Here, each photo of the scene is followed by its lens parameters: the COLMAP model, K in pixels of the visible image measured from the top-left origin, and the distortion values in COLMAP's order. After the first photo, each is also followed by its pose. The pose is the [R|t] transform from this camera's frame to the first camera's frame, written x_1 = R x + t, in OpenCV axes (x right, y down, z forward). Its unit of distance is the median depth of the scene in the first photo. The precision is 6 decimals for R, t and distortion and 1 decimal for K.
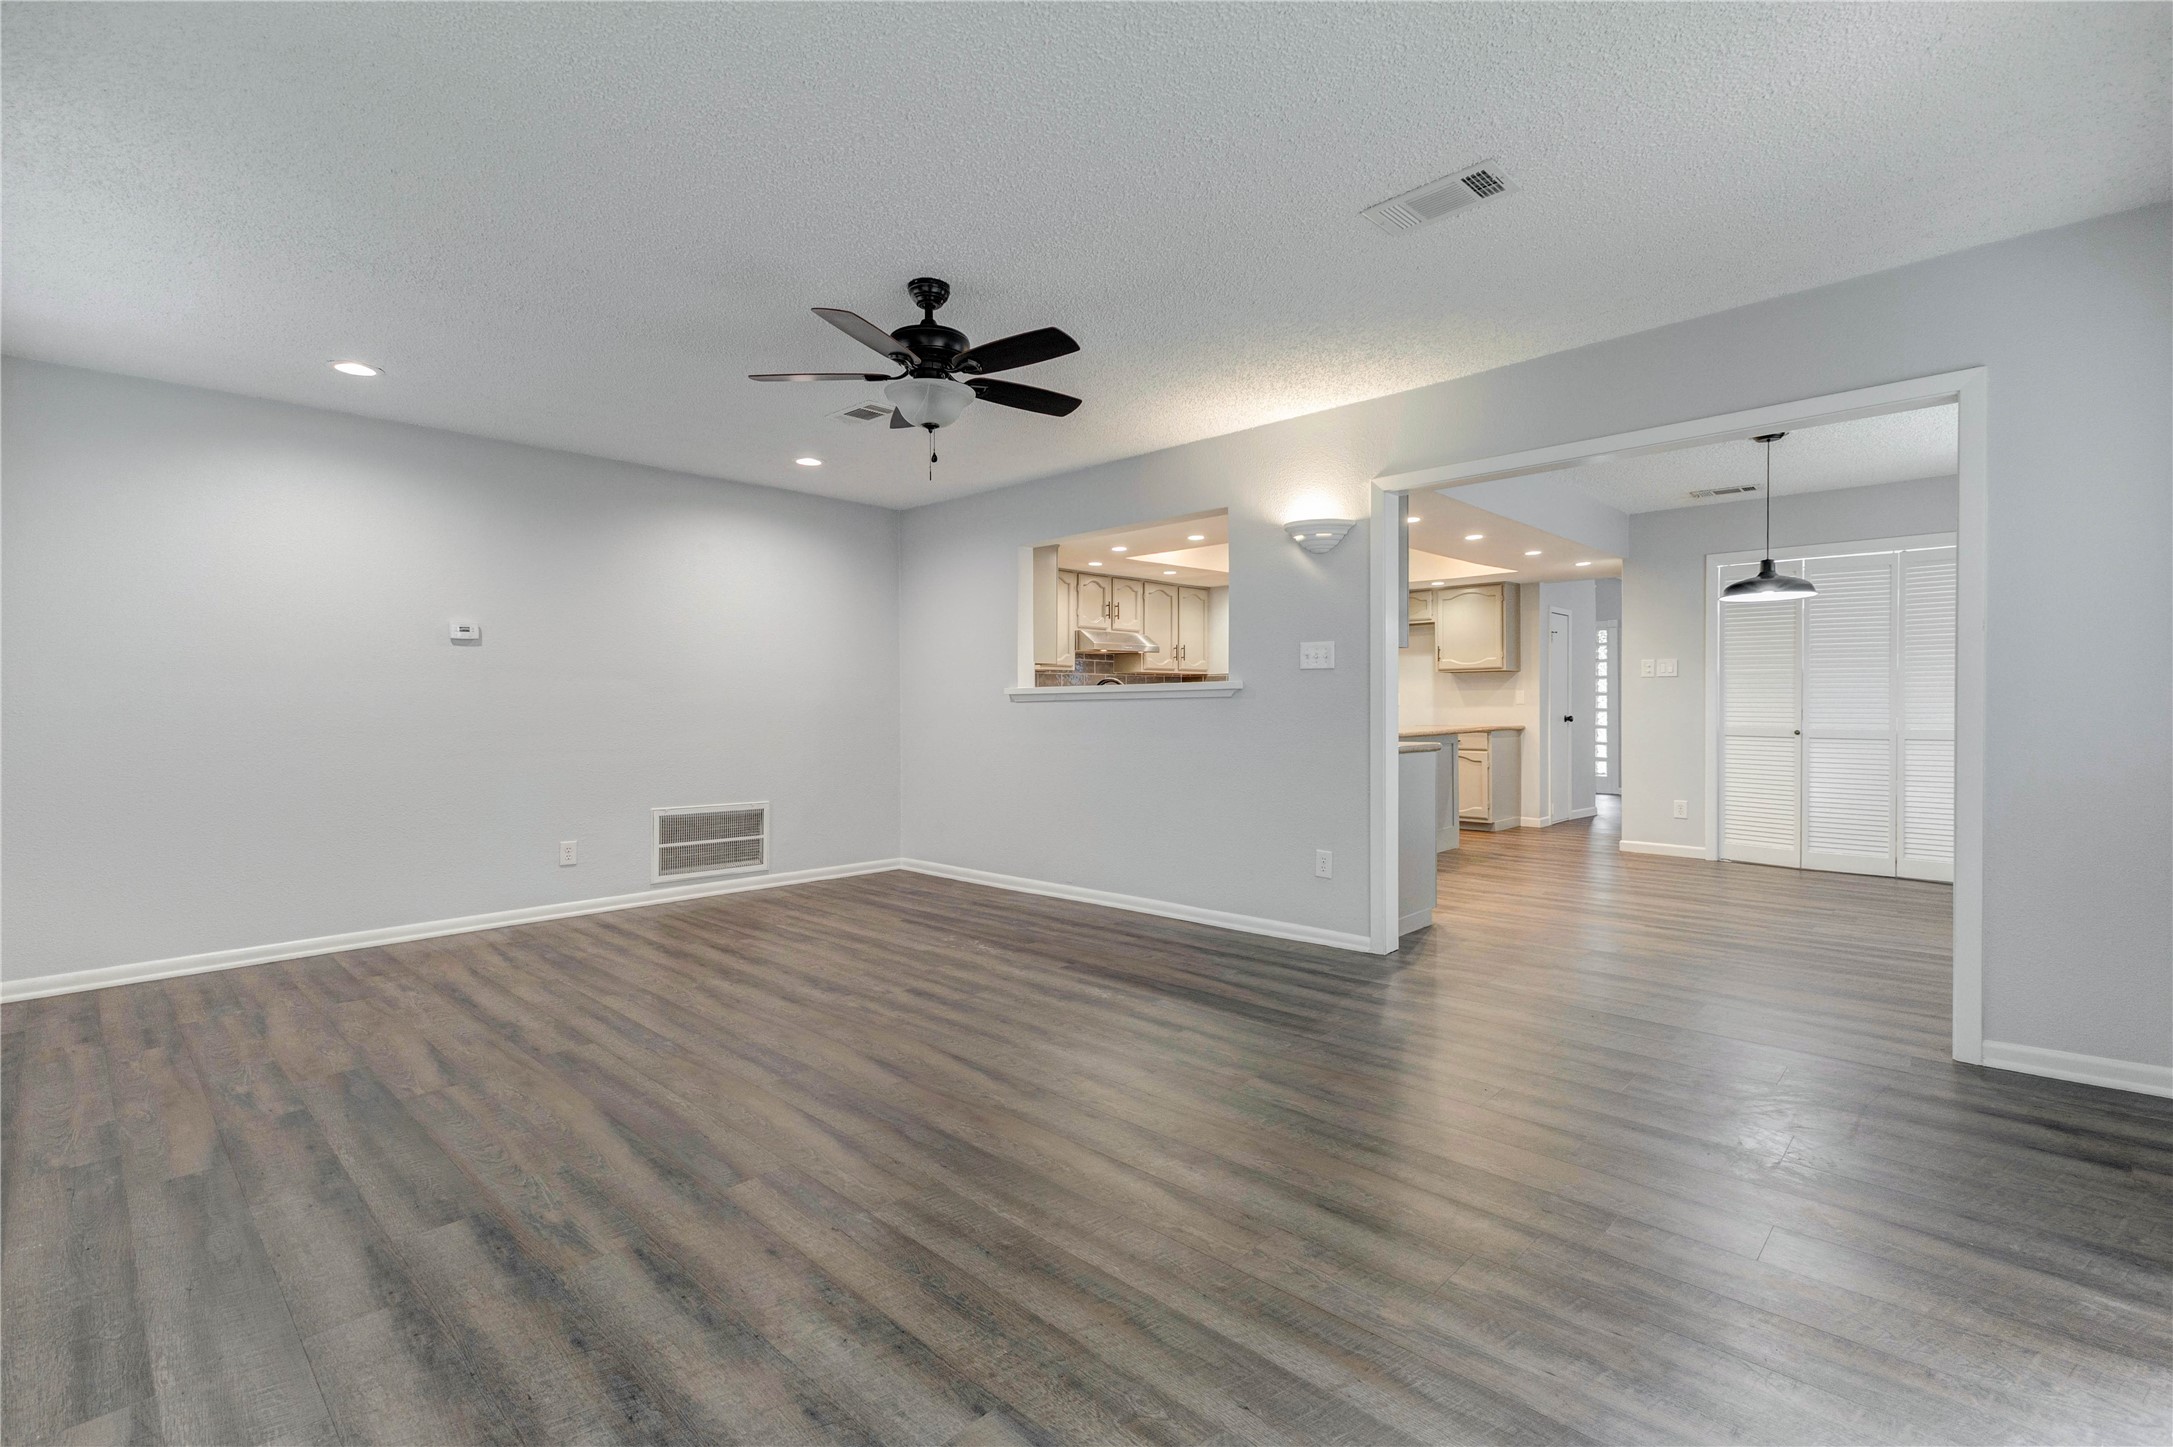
lens RADIAL K [[934.2, 0, 1072.5], [0, 934.2, 715.5], [0, 0, 1]] dist [0.007915, 0.000088]
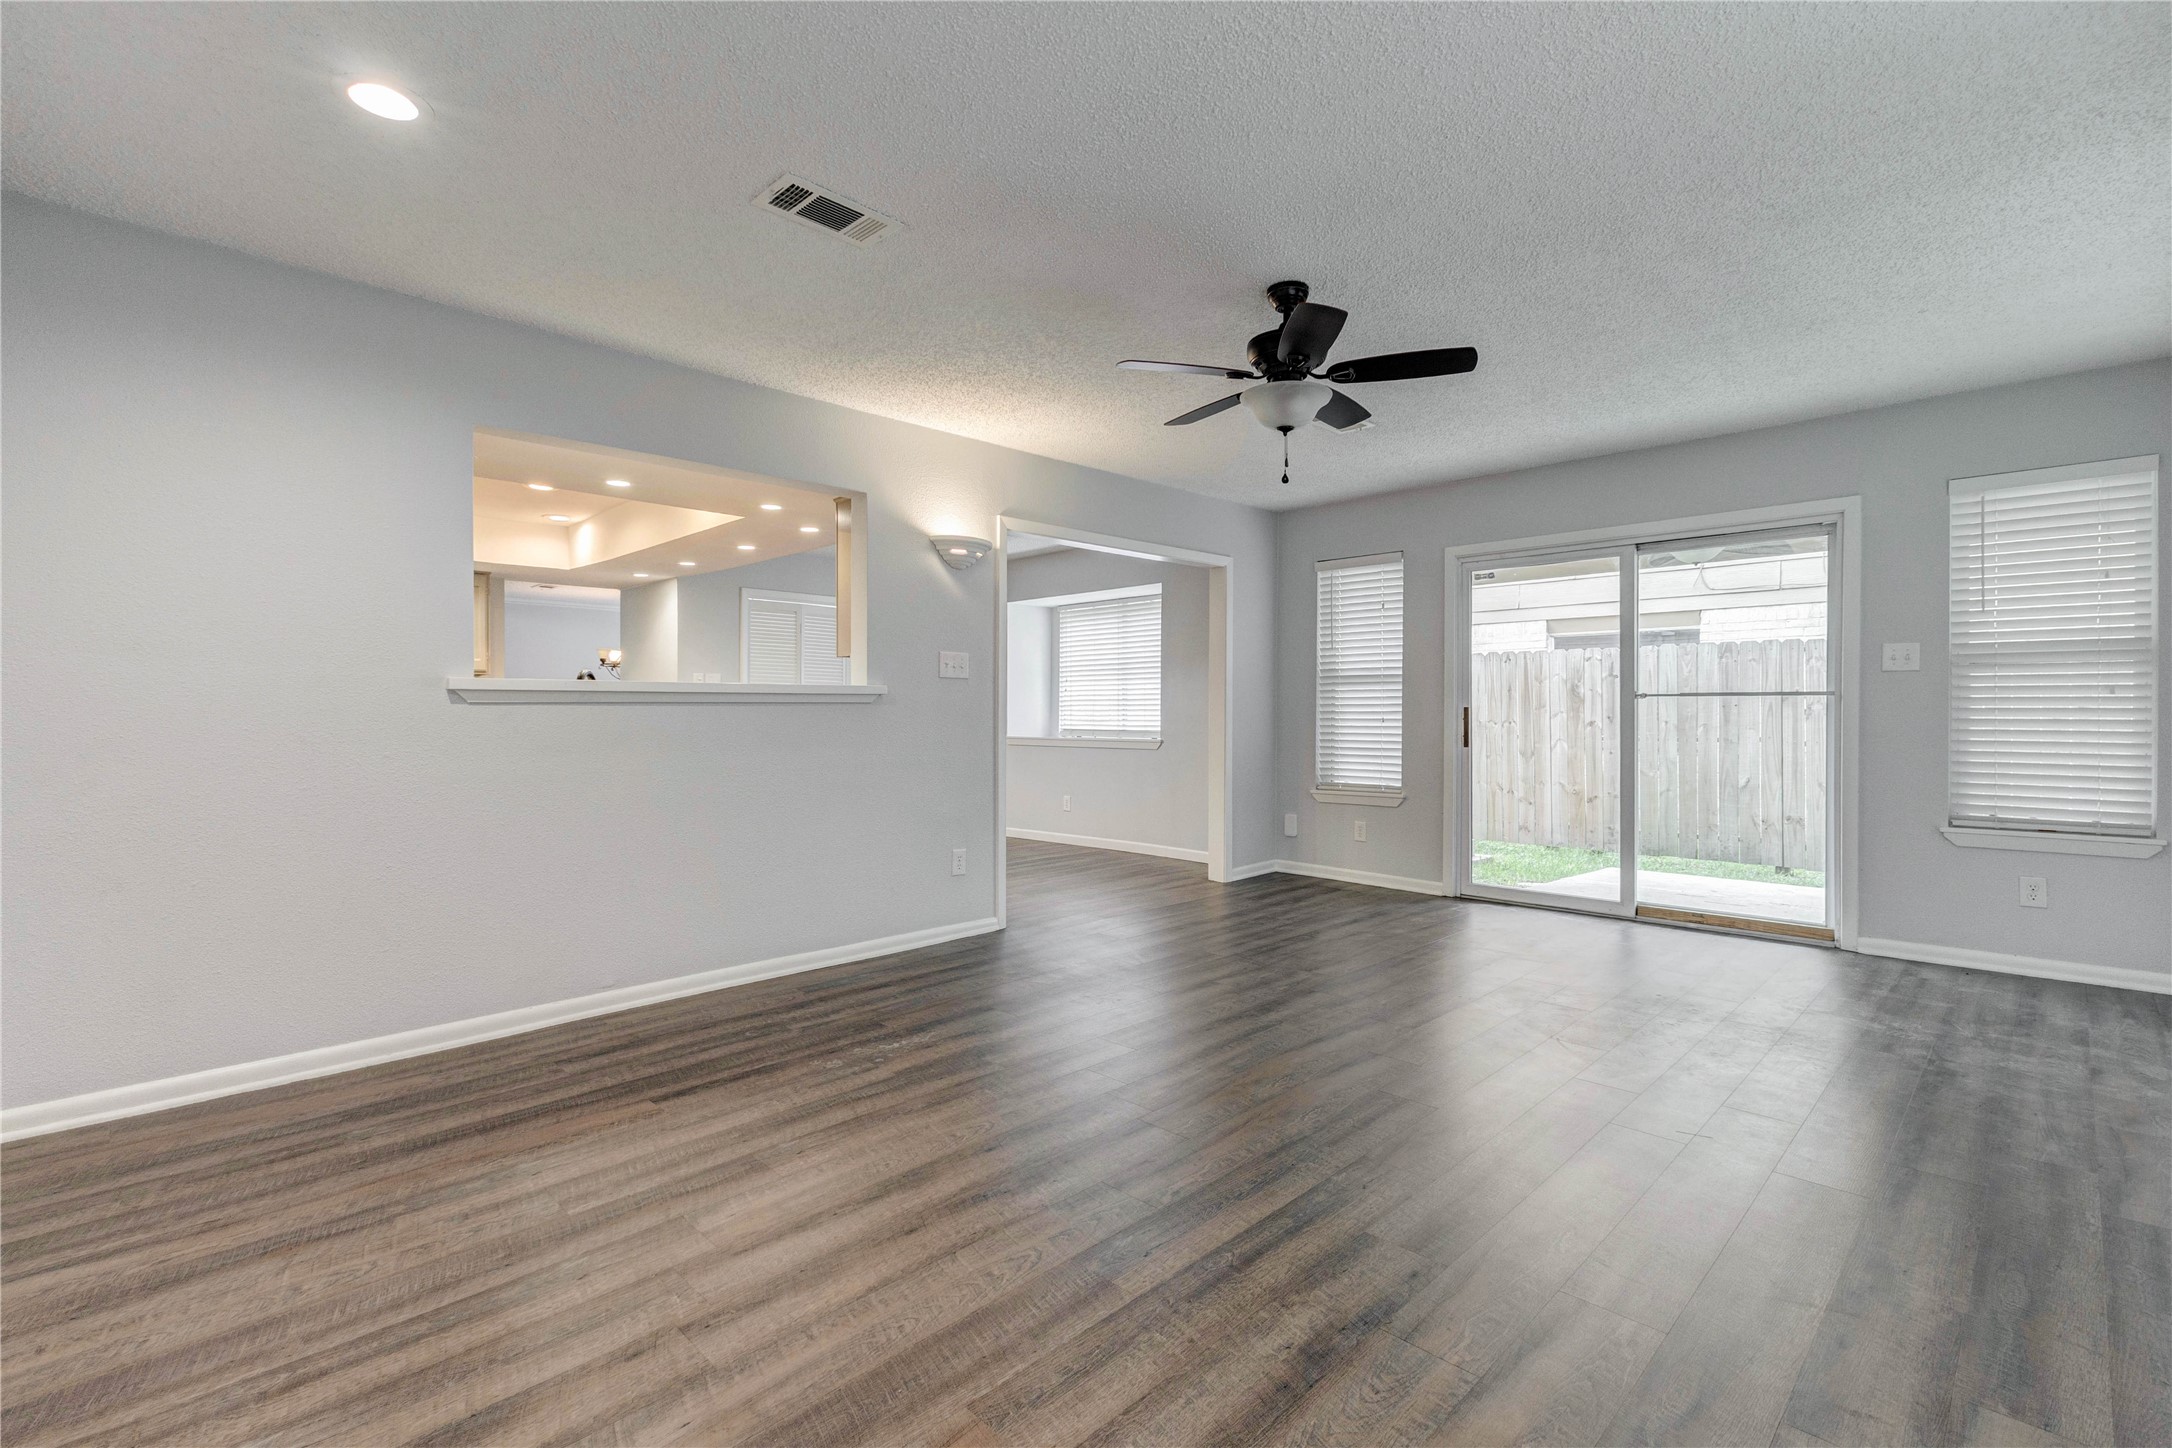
lens RADIAL K [[933.7, 0, 1128.2], [0, 933.7, 713.4], [0, 0, 1]] dist [0.007915, 0.000088]
pose [[0.042466, 0.006230, 0.999078, -0.976306], [0.009080, 0.999937, -0.006621, -0.000787], [-0.999057, 0.009353, 0.042407, 0.953445]]
